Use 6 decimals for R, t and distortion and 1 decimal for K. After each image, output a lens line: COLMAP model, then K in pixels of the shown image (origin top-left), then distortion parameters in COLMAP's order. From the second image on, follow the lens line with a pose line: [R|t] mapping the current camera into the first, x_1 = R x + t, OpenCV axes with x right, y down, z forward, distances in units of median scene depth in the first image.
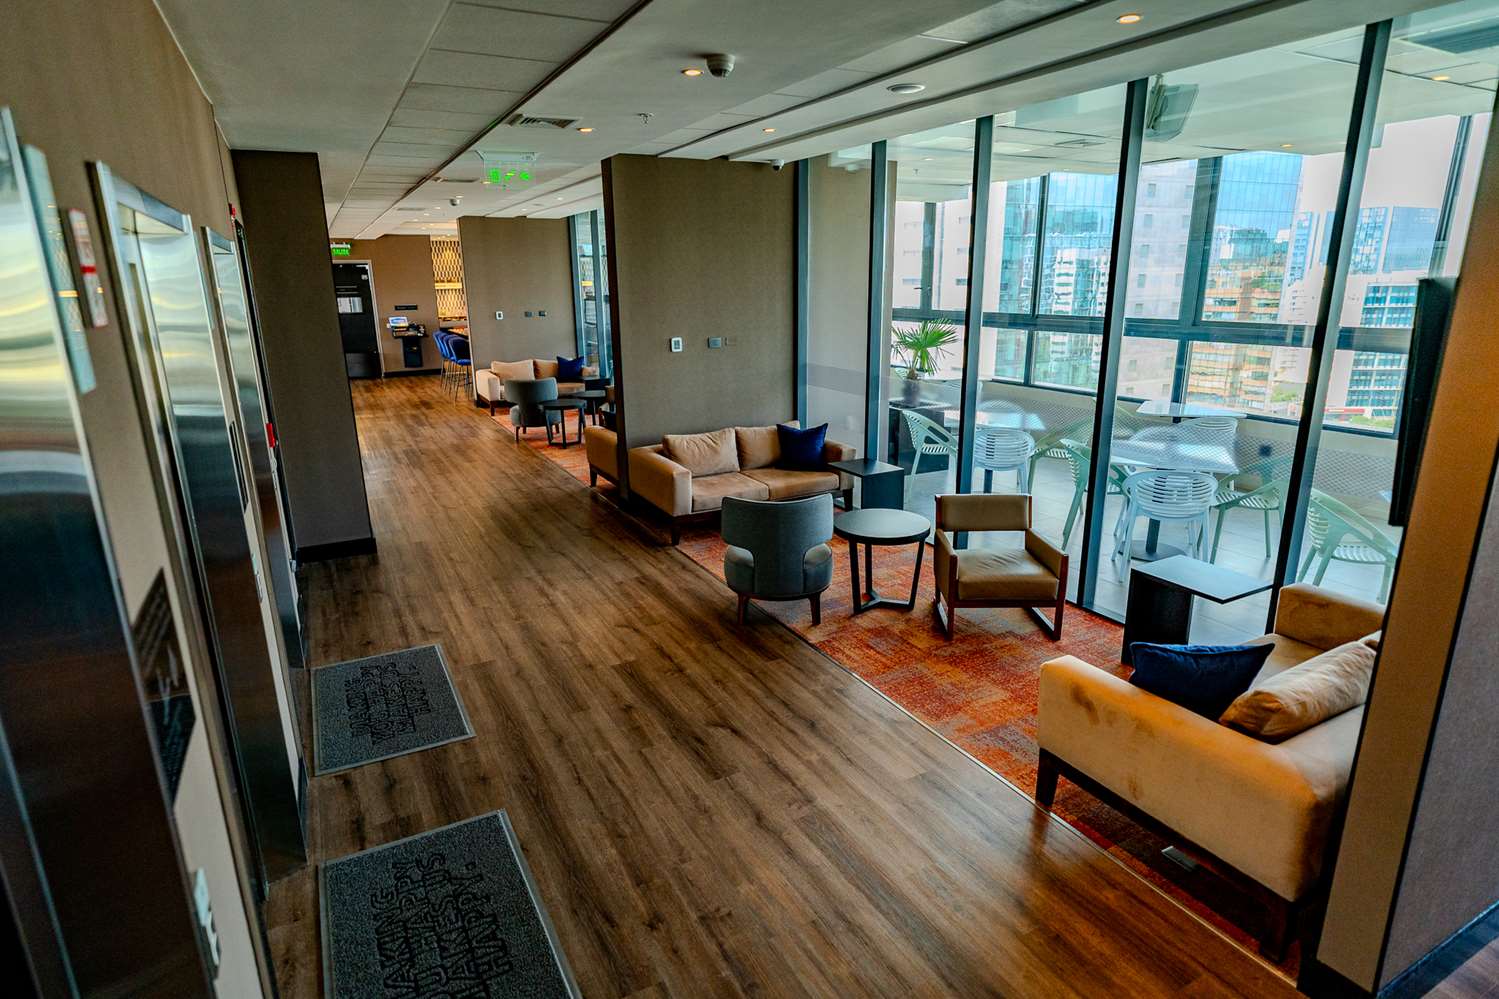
lens RADIAL K [[814.7, 0, 750.1], [0, 814.7, 501.2], [0, 0, 1]] dist [-0.002738, 0.001323]
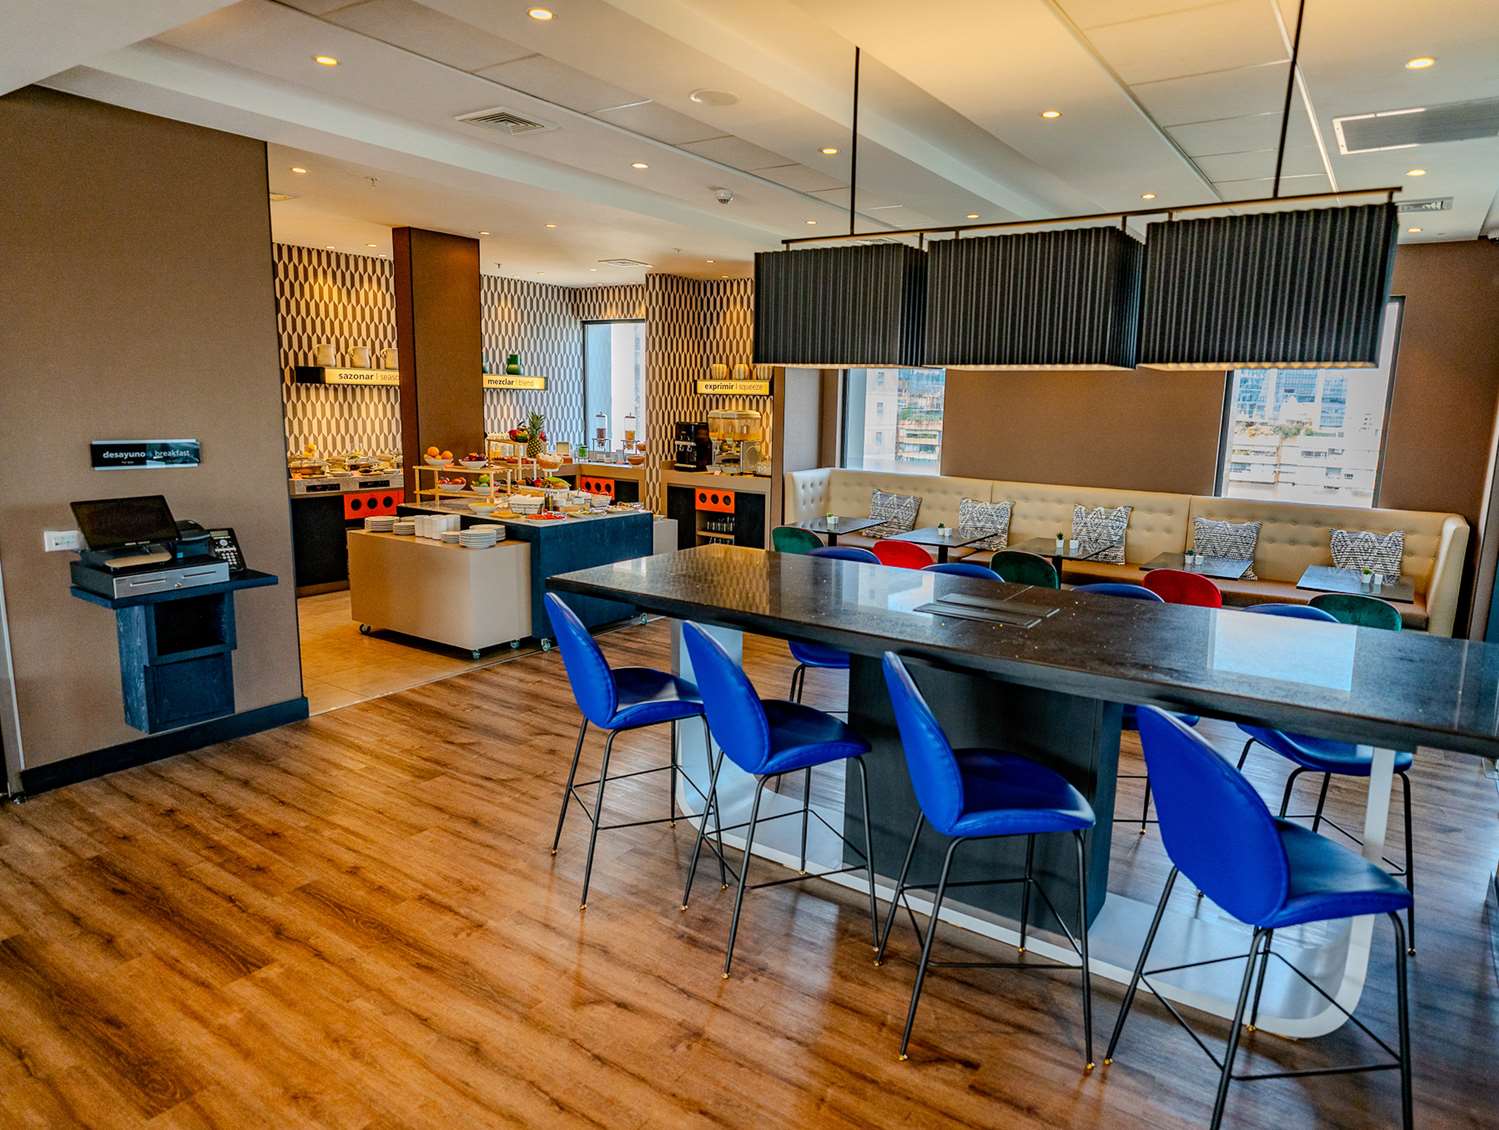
lens RADIAL K [[931.8, 0, 797.0], [0, 931.8, 562.6], [0, 0, 1]] dist [-0.003277, 0.002854]
pose [[0.874739, -0.049944, 0.482014, -1.042262], [0.093560, 0.993366, -0.066863, -0.470179], [-0.475477, 0.103585, 0.873609, 1.880462]]
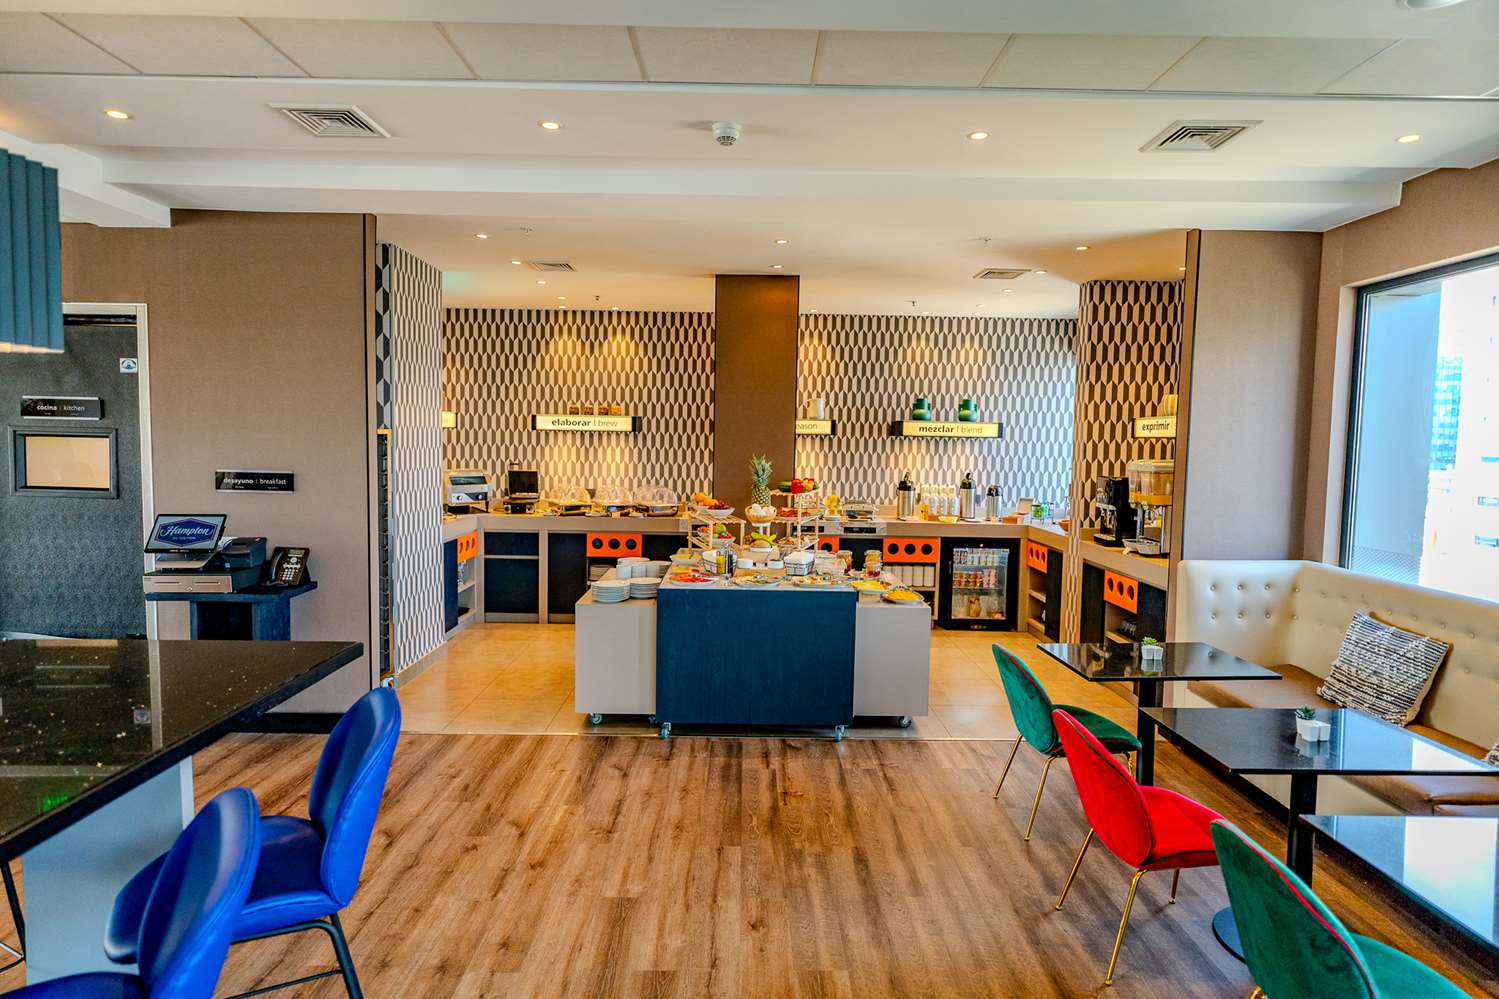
lens RADIAL K [[816.5, 0, 744.1], [0, 816.5, 498.7], [0, 0, 1]] dist [-0.002668, 0.001565]
pose [[0.880892, 0.059891, -0.469513, -0.423507], [-0.151763, 0.975328, -0.160322, -0.567543], [0.448328, 0.212481, 0.868248, 2.234635]]
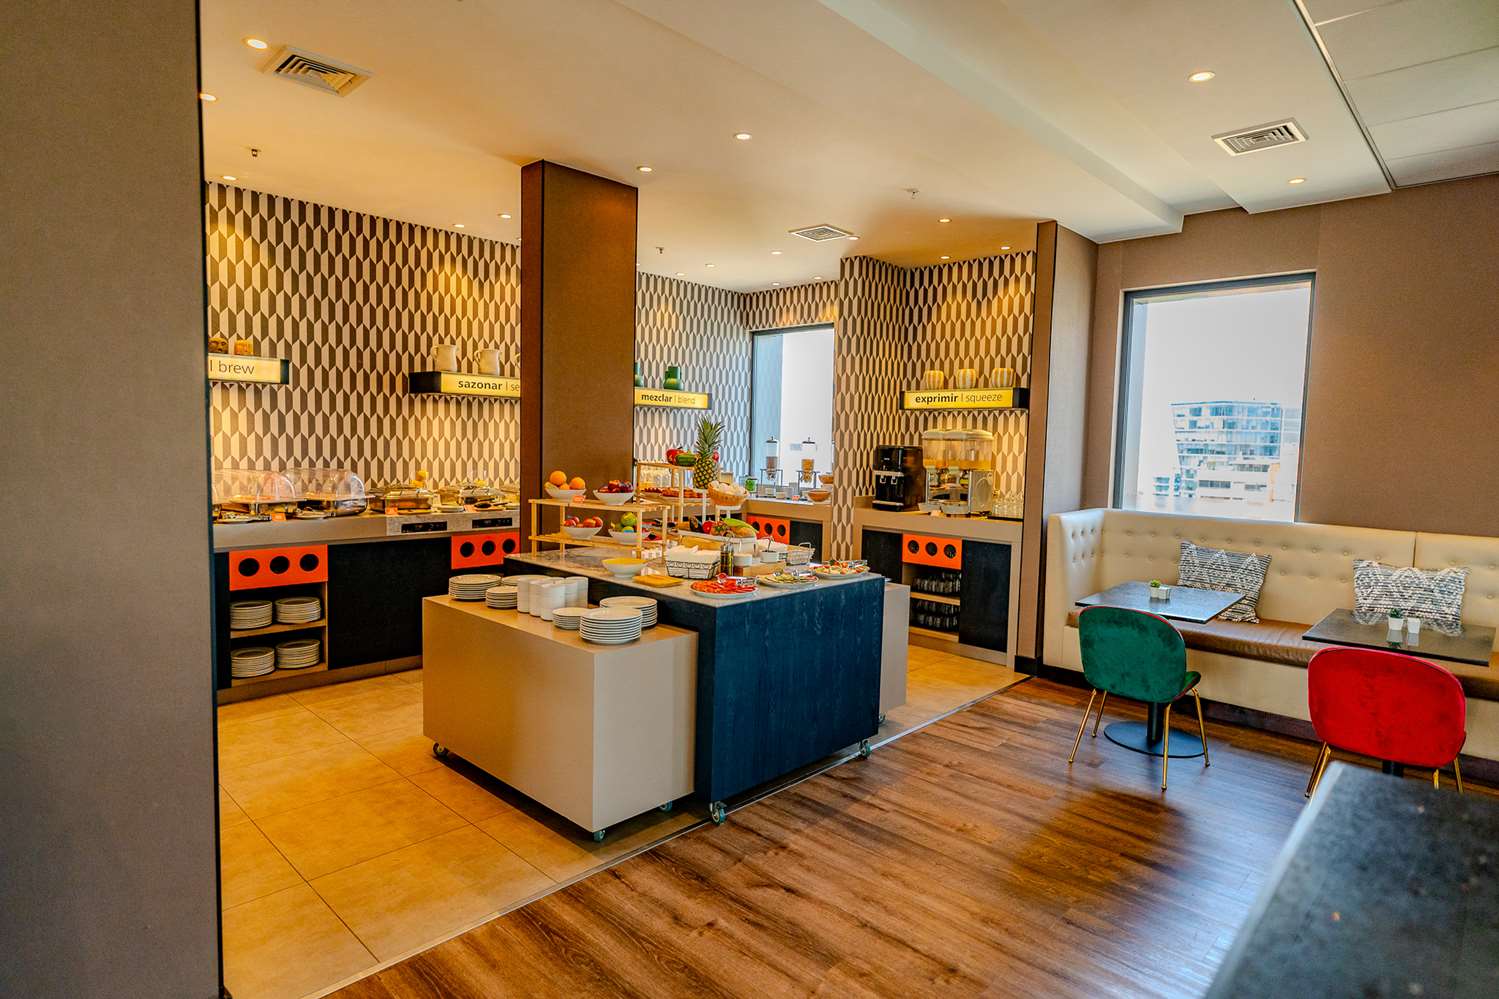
lens RADIAL K [[815.8, 0, 744.6], [0, 815.8, 500.9], [0, 0, 1]] dist [-0.002886, 0.000448]
pose [[0.950795, 0.011090, 0.309621, -0.944674], [0.048910, 0.981455, -0.185350, -0.565644], [-0.305934, 0.191374, 0.932620, 2.368169]]
